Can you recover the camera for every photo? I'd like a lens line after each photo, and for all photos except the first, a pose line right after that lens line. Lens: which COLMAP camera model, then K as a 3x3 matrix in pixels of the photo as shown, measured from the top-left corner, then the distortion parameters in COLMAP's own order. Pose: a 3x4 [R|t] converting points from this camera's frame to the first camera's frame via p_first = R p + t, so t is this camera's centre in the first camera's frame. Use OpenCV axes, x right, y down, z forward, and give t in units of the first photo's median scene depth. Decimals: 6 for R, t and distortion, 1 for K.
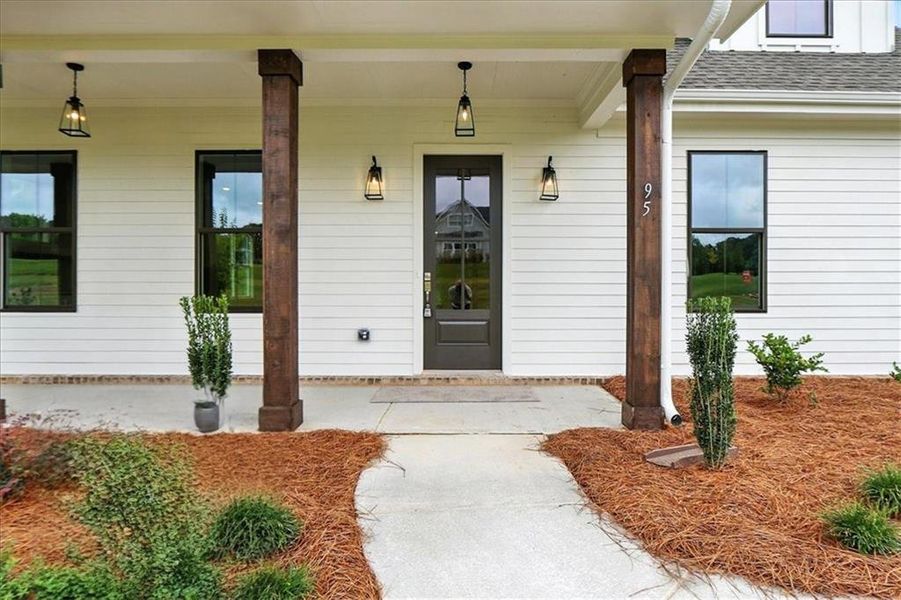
lens RADIAL K [[471.4, 0, 451.7], [0, 471.4, 296.3], [0, 0, 1]] dist [-0.023668, 0.002863]
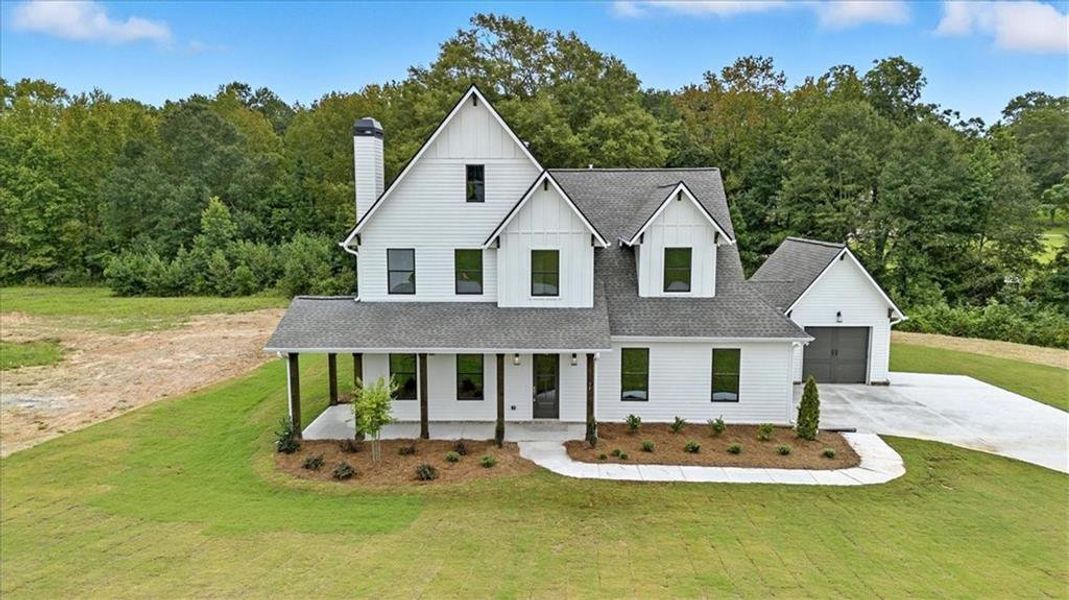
lens RADIAL K [[754.8, 0, 526.6], [0, 754.8, 297.0], [0, 0, 1]] dist [0.053396, -0.010290]
pose [[0.999451, 0.004440, -0.032838, 0.056958], [-0.000496, 0.992875, 0.119163, -1.212696], [0.033133, -0.119081, 0.992332, -3.764779]]
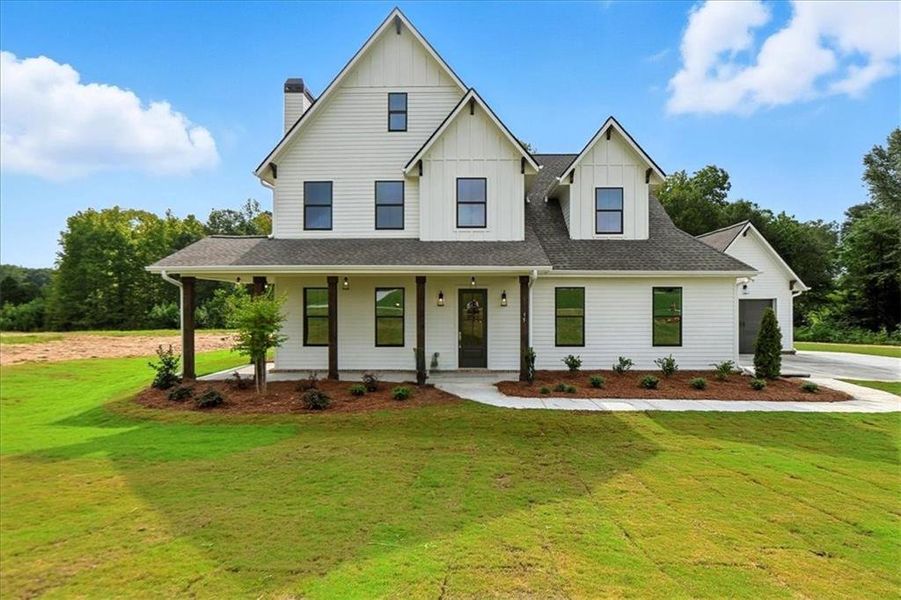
lens RADIAL K [[471.4, 0, 458.9], [0, 471.4, 304.4], [0, 0, 1]] dist [-0.023668, 0.002863]
pose [[0.999615, -0.000703, -0.027750, 0.020181], [0.000207, 0.999840, -0.017891, -0.165685], [0.027758, 0.017878, 0.999455, -1.776047]]
